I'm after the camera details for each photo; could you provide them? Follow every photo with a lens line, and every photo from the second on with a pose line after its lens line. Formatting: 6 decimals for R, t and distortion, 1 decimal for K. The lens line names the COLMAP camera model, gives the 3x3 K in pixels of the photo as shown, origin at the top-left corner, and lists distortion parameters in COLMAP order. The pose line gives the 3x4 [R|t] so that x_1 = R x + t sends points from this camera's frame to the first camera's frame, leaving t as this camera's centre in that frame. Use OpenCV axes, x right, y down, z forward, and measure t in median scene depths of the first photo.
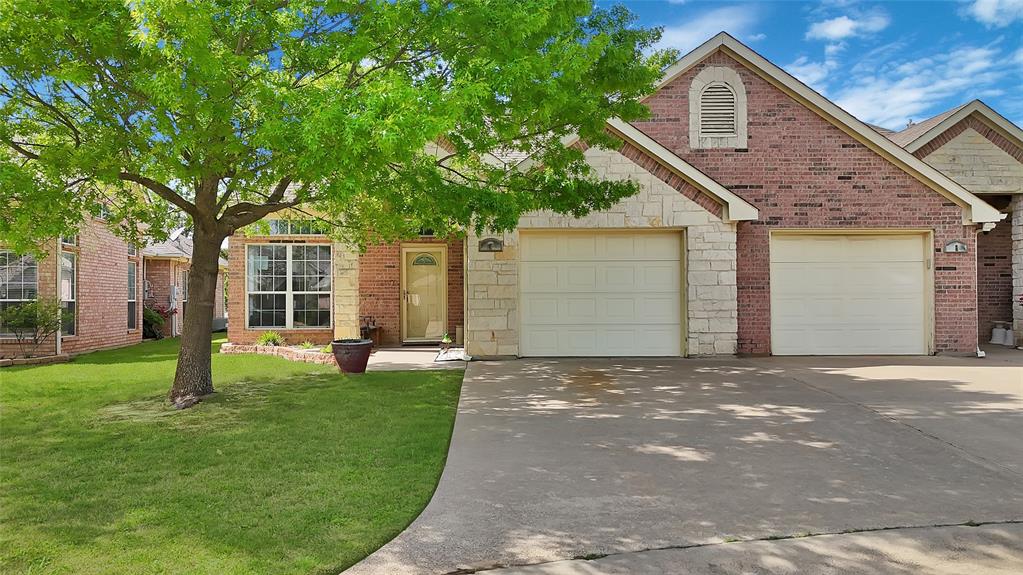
lens RADIAL K [[767.1, 0, 511.5], [0, 767.1, 287.5], [0, 0, 1]] dist [0.085402, -0.087282]
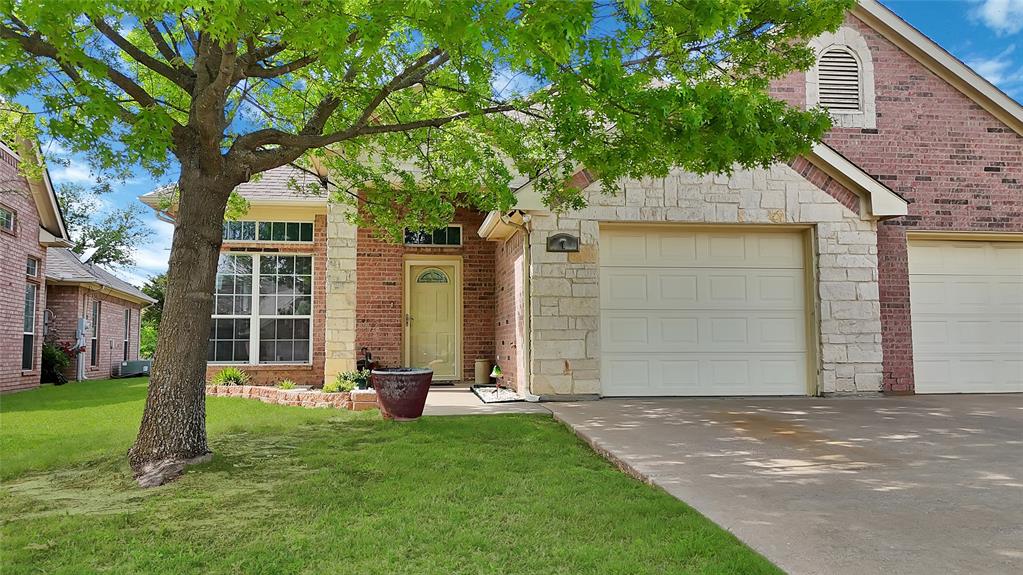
lens RADIAL K [[767.1, 0, 511.5], [0, 767.1, 287.5], [0, 0, 1]] dist [0.085402, -0.087282]
pose [[0.993821, 0.009320, 0.110607, -0.150304], [-0.002087, 0.997862, -0.065328, 0.033788], [-0.110979, 0.064694, 0.991715, 0.265785]]
